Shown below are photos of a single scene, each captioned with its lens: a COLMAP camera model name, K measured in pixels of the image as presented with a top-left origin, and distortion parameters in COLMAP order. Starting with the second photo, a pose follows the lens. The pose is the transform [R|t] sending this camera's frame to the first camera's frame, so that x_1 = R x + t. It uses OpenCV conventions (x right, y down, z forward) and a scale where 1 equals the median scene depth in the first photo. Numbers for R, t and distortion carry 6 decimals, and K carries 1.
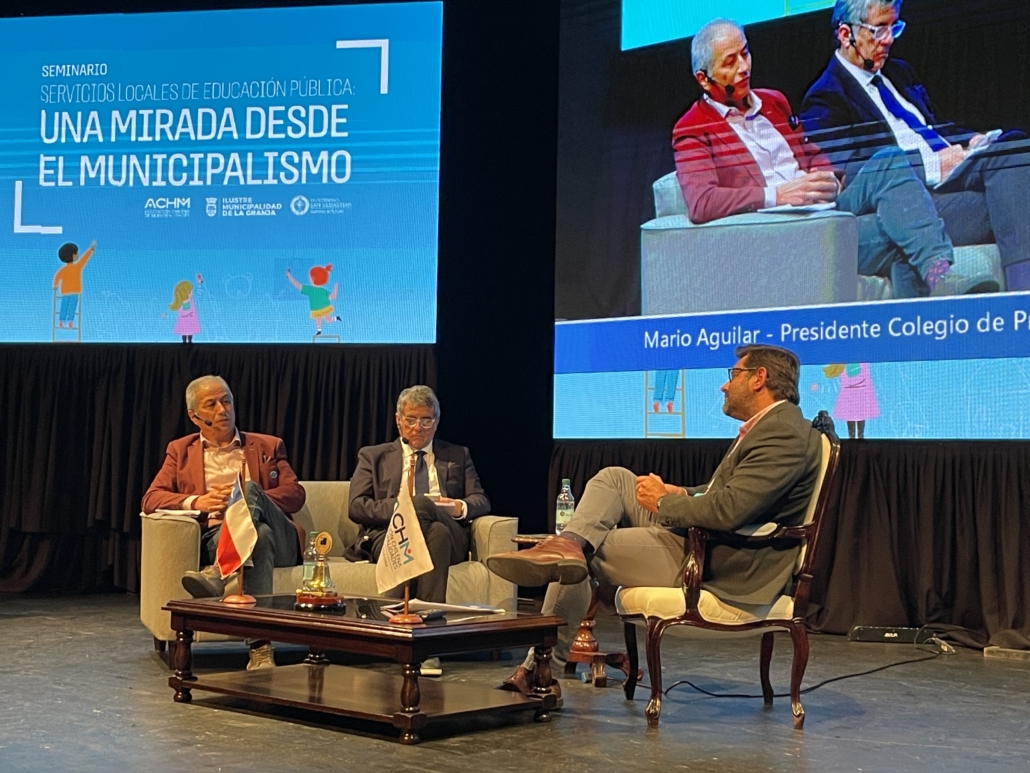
lens RADIAL K [[1523.3, 0, 500.3], [0, 1523.3, 393.3], [0, 0, 1]] dist [0.095437, 0.000000]
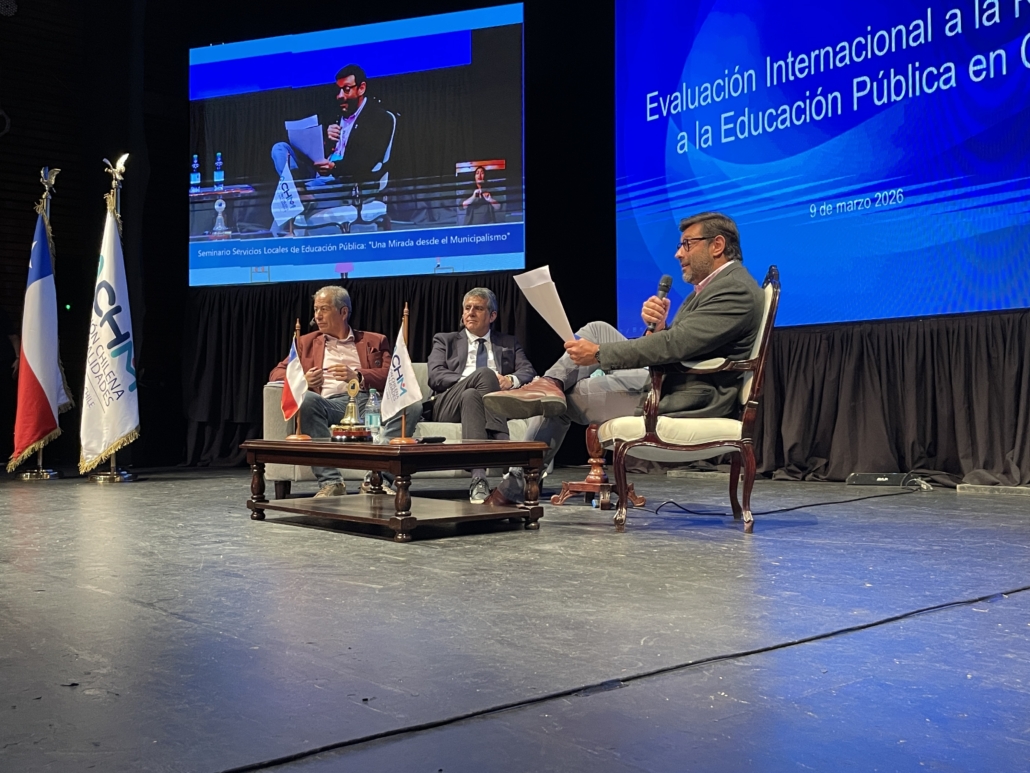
lens RADIAL K [[1081.6, 0, 512.5], [0, 1081.6, 375.7], [0, 0, 1]] dist [0.062363, 0.000000]
pose [[0.989312, -0.029780, -0.142740, 0.073626], [0.032165, 0.999378, 0.014426, 0.043585], [0.142222, -0.018863, 0.989655, 0.085932]]
